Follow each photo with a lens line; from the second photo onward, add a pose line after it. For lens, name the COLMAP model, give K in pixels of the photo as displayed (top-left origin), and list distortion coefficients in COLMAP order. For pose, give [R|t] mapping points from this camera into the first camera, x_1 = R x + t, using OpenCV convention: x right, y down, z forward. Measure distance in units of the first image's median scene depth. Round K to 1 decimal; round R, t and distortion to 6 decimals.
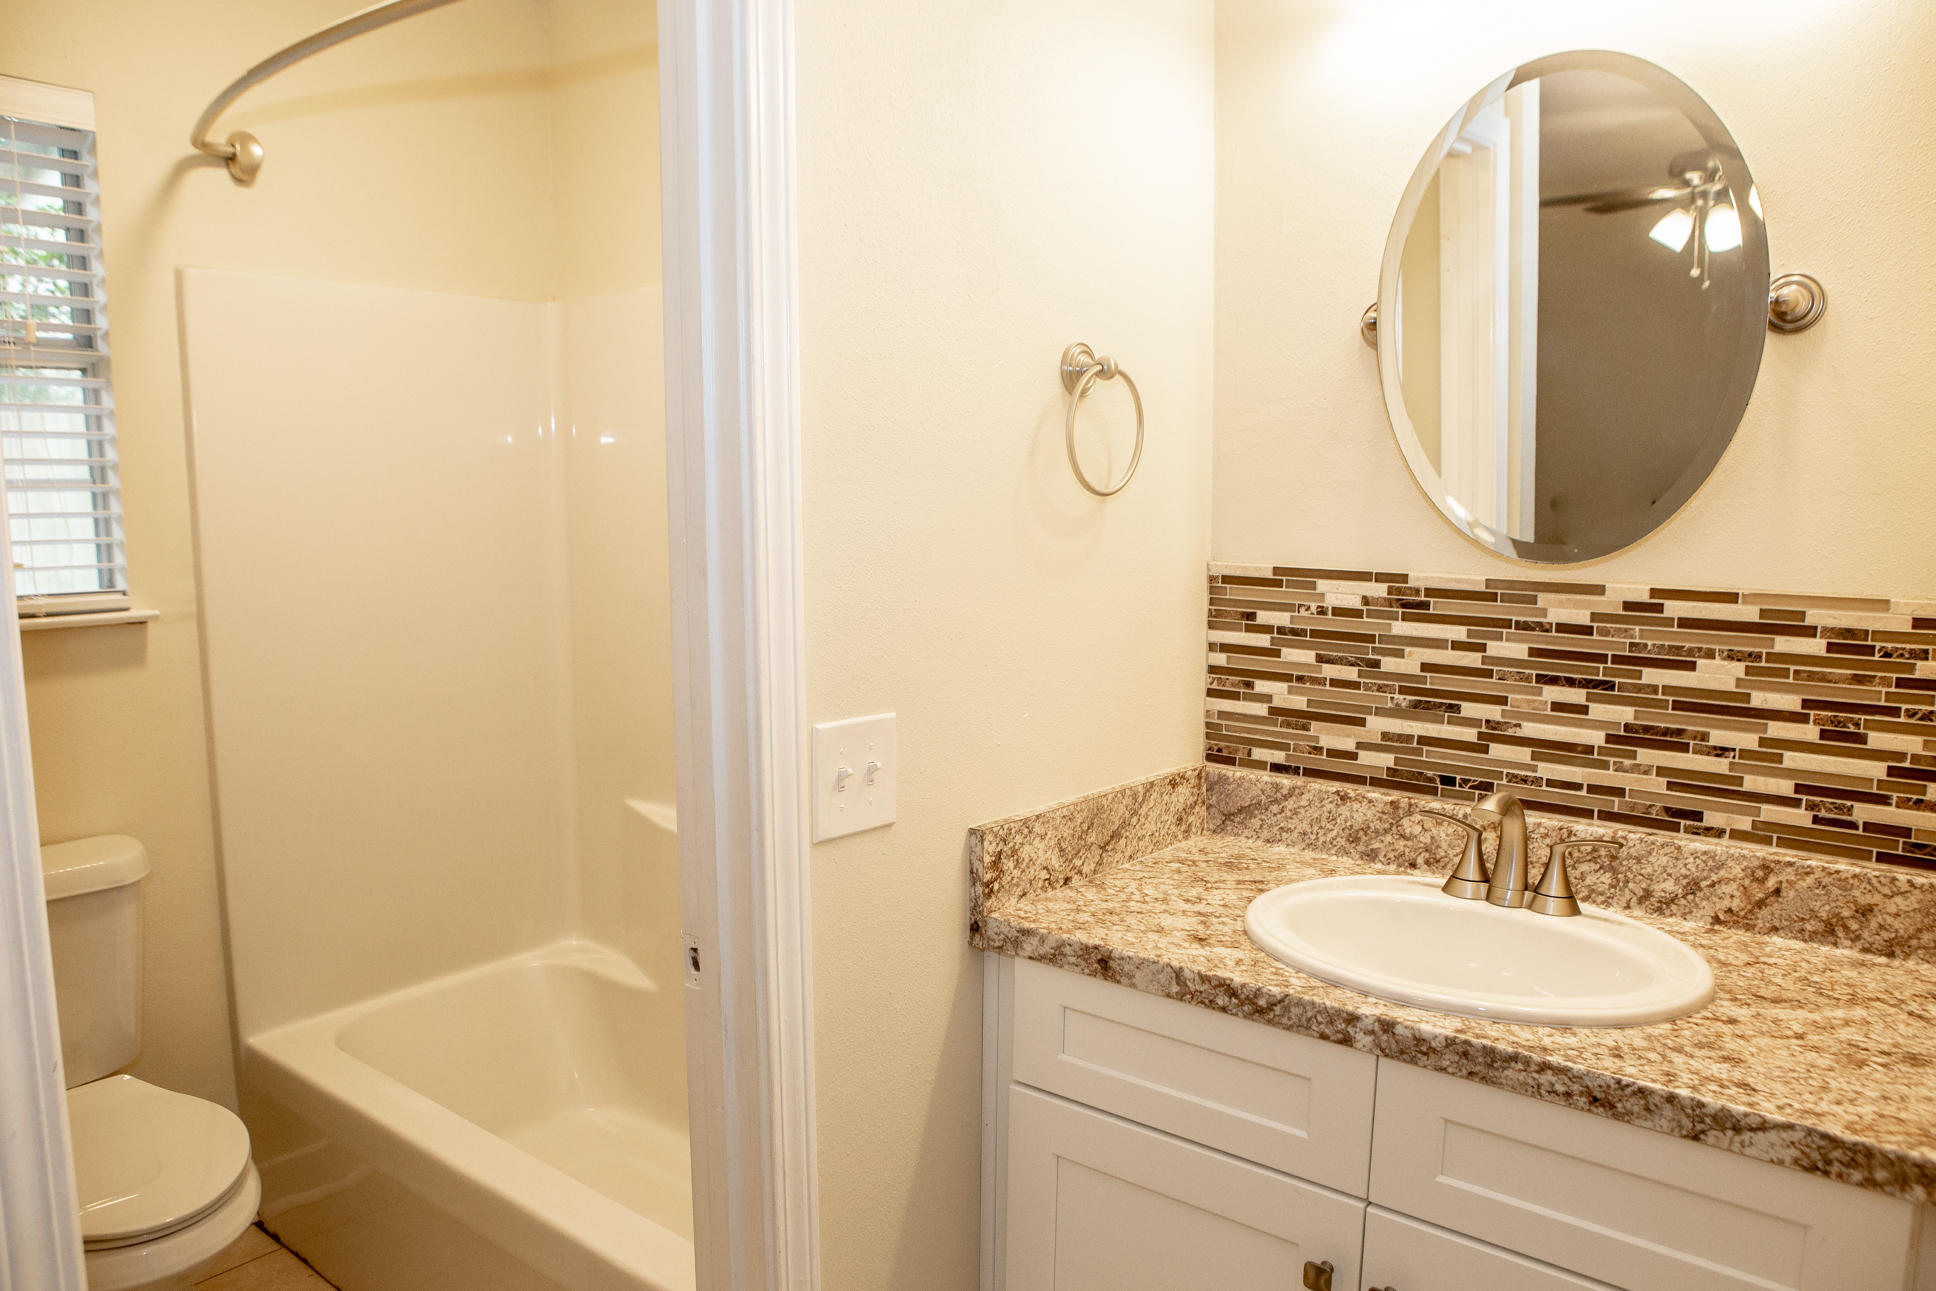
lens RADIAL K [[1381.5, 0, 967.4], [0, 1381.5, 643.9], [0, 0, 1]] dist [-0.100801, 0.077932]
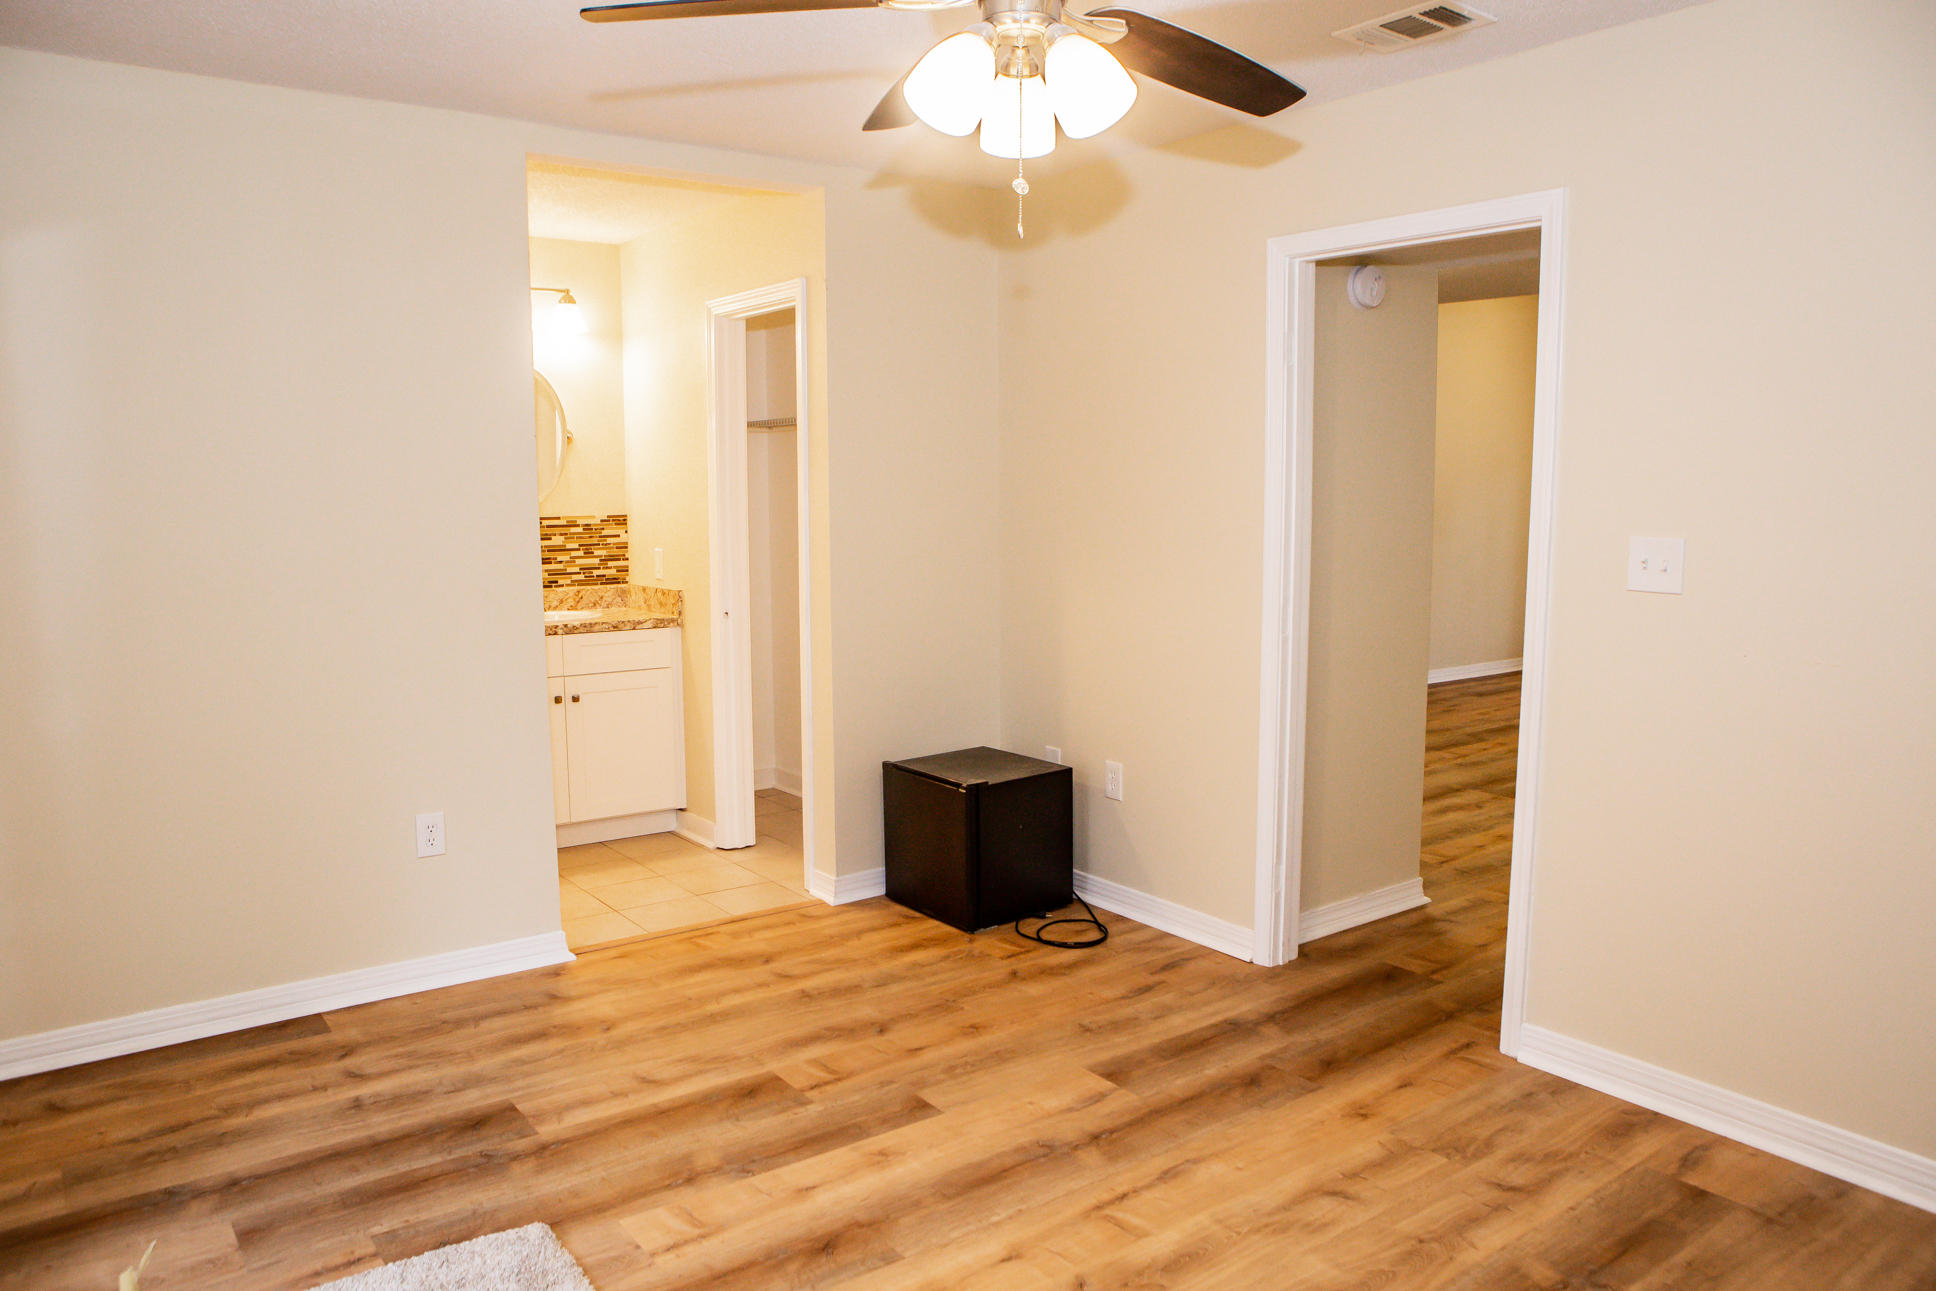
lens RADIAL K [[1381.5, 0, 968.2], [0, 1381.5, 646.3], [0, 0, 1]] dist [-0.100801, 0.077932]
pose [[0.255137, -0.126934, 0.958537, -2.701677], [0.129332, 0.986917, 0.096268, 0.092752], [-0.958216, 0.099407, 0.268216, -0.982746]]
